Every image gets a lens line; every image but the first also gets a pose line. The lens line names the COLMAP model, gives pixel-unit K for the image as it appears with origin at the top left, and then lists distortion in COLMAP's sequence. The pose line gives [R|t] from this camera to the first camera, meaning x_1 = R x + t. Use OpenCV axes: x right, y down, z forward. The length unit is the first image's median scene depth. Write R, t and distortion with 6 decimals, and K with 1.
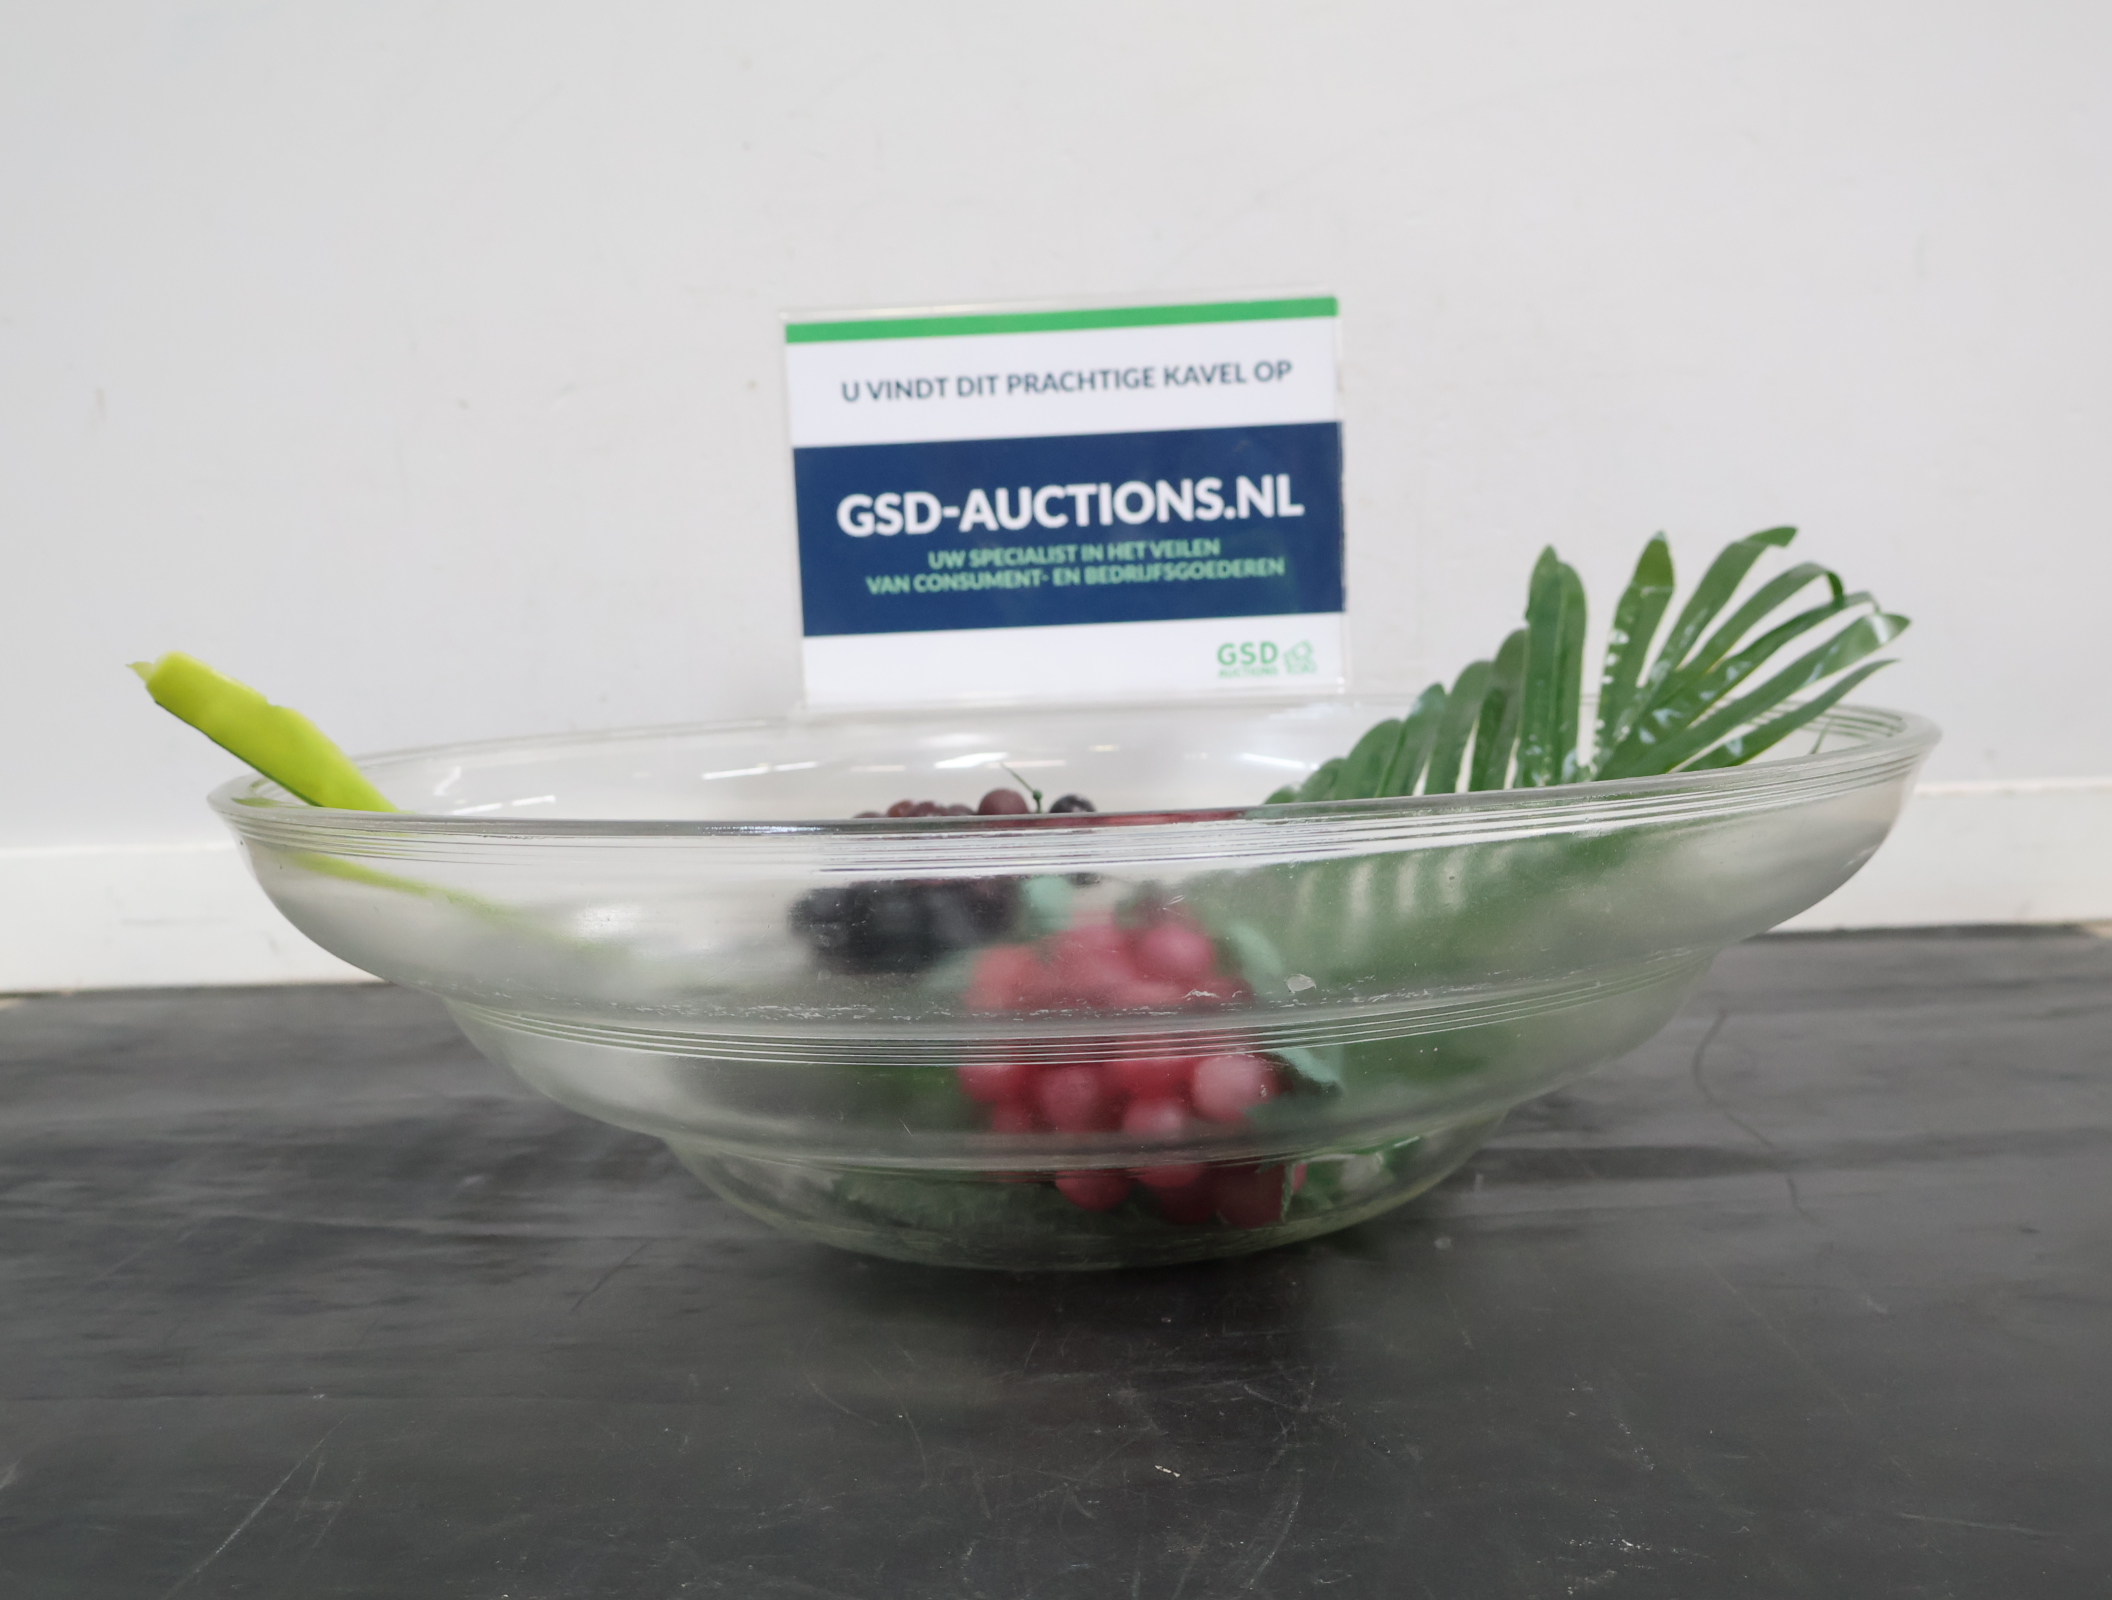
lens RADIAL K [[2050.6, 0, 1044.4], [0, 2050.6, 793.1], [0, 0, 1]] dist [-0.002111, 0.007496]
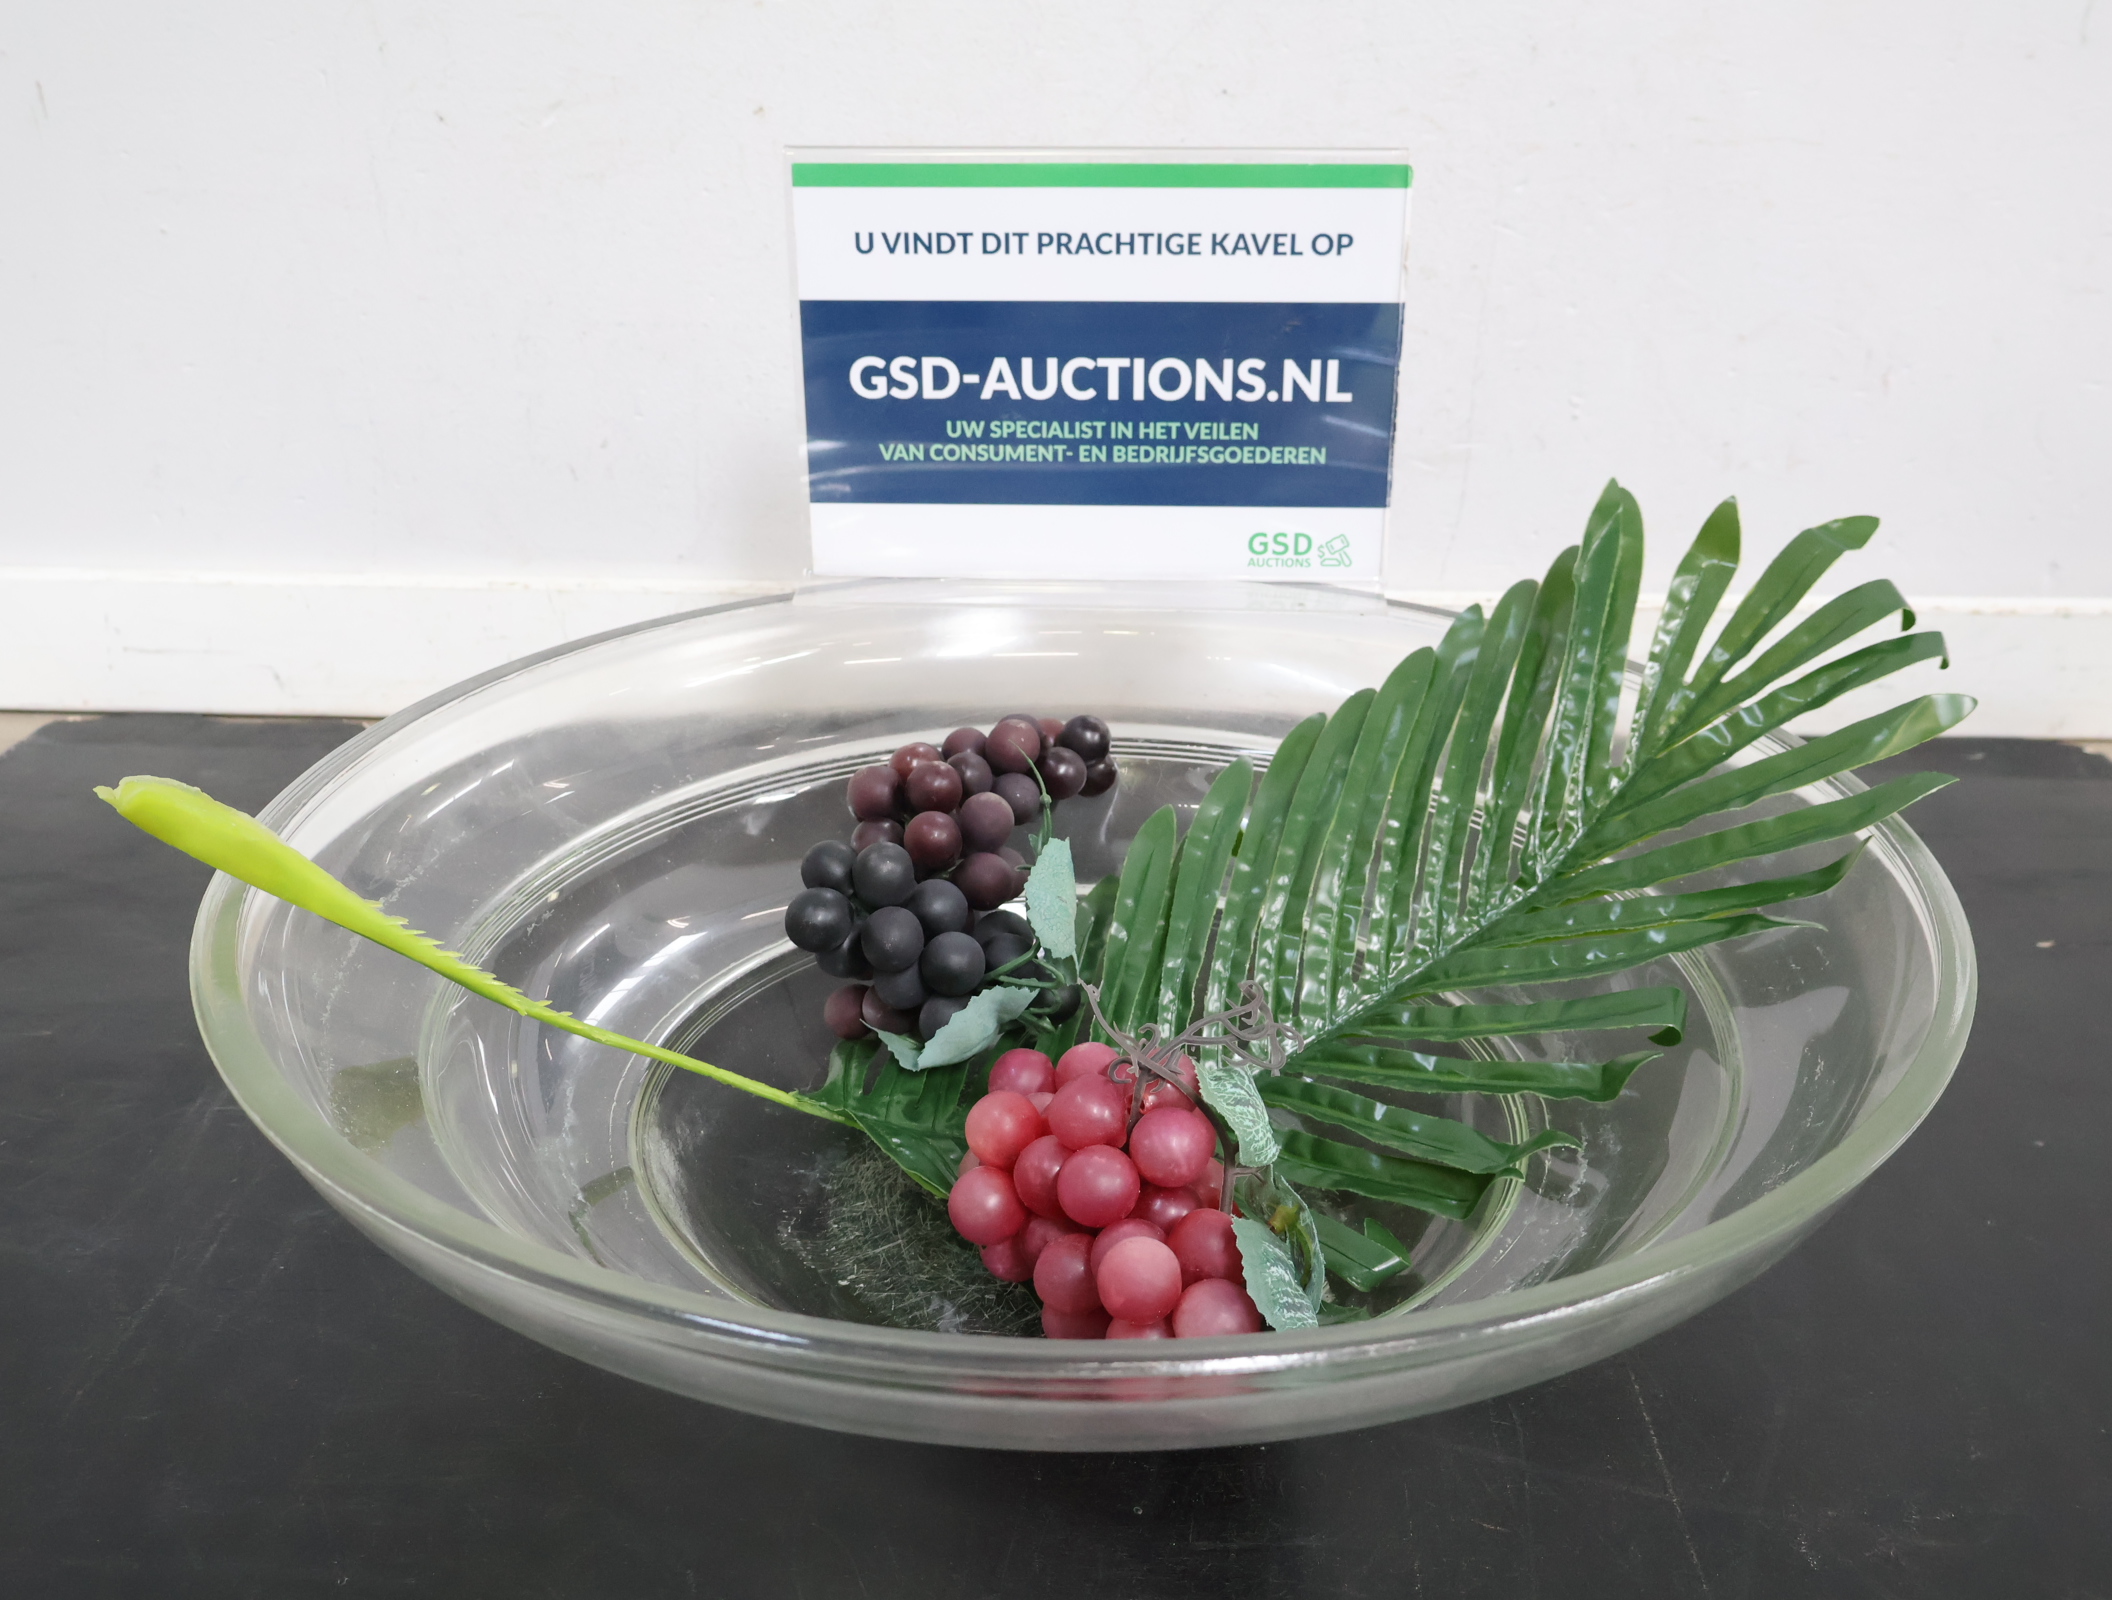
lens RADIAL K [[2050.6, 0, 1044.4], [0, 2050.6, 793.1], [0, 0, 1]] dist [-0.002111, 0.007496]
pose [[0.998985, 0.044883, -0.003869, -0.000654], [-0.041380, 0.948181, 0.315024, -0.253729], [0.017808, -0.314544, 0.949076, 0.065716]]
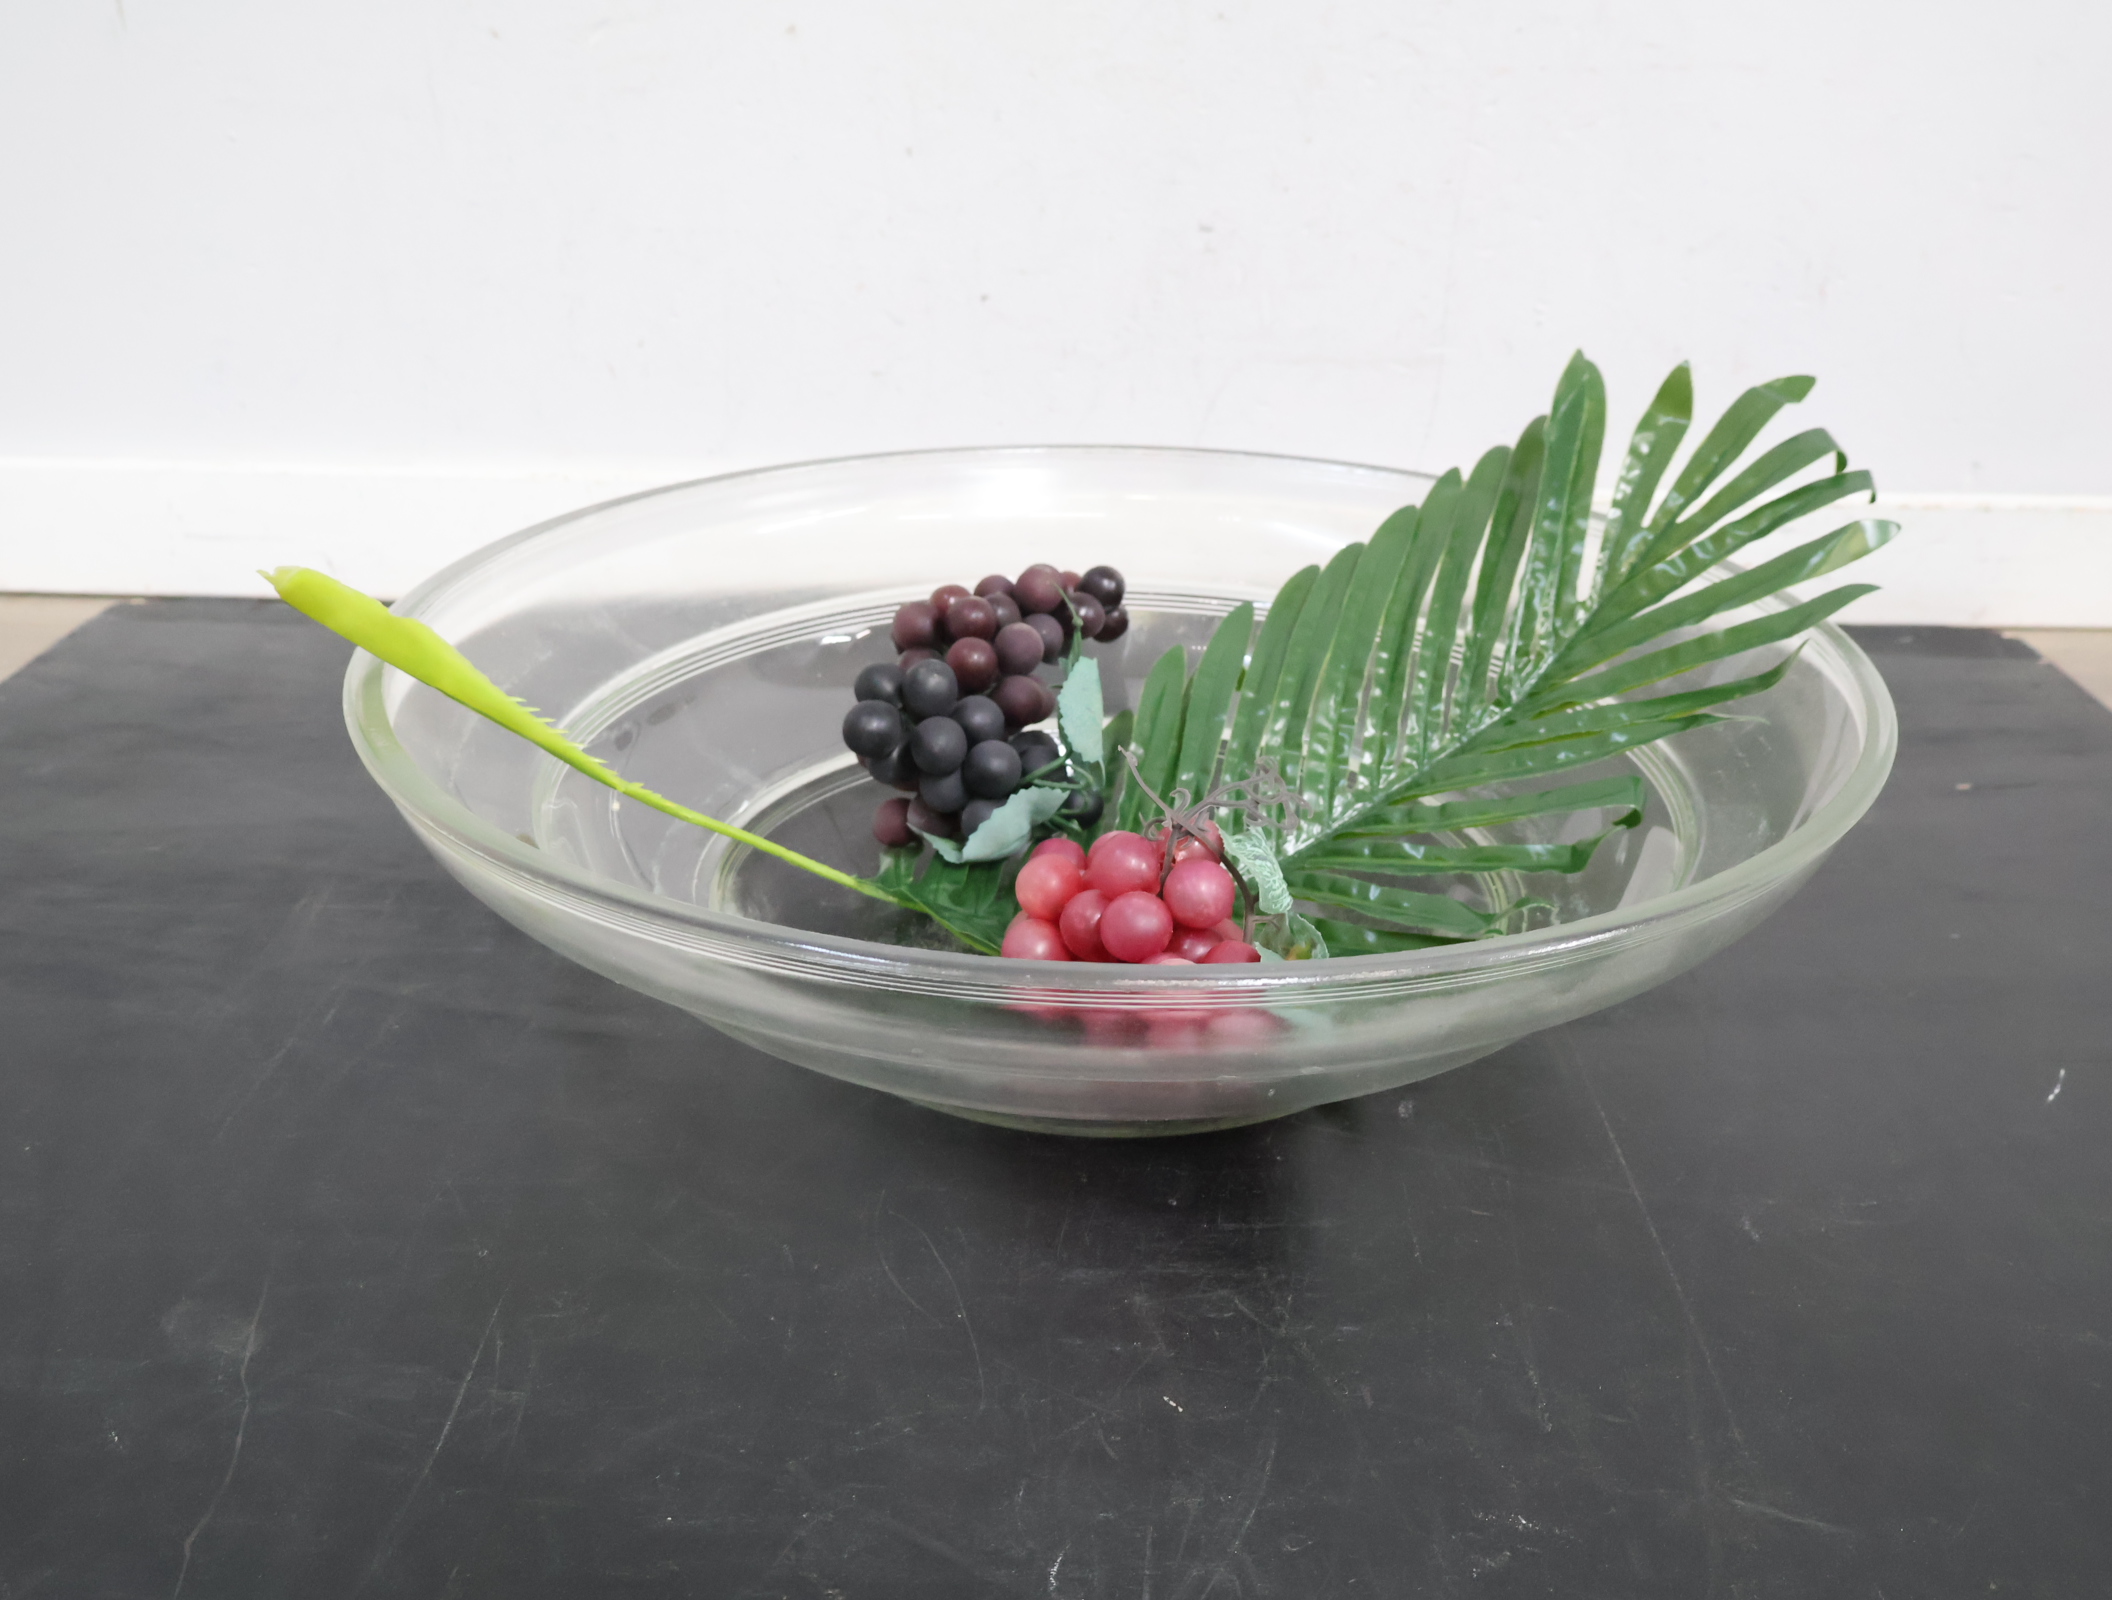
lens RADIAL K [[2035.1, 0, 1041.2], [0, 2035.1, 789.8], [0, 0, 1]] dist [0.001958, 0.002109]
pose [[0.998710, 0.047199, 0.018721, -0.031261], [-0.050696, 0.947601, 0.315408, -0.209215], [-0.002853, -0.315950, 0.948771, -0.040600]]
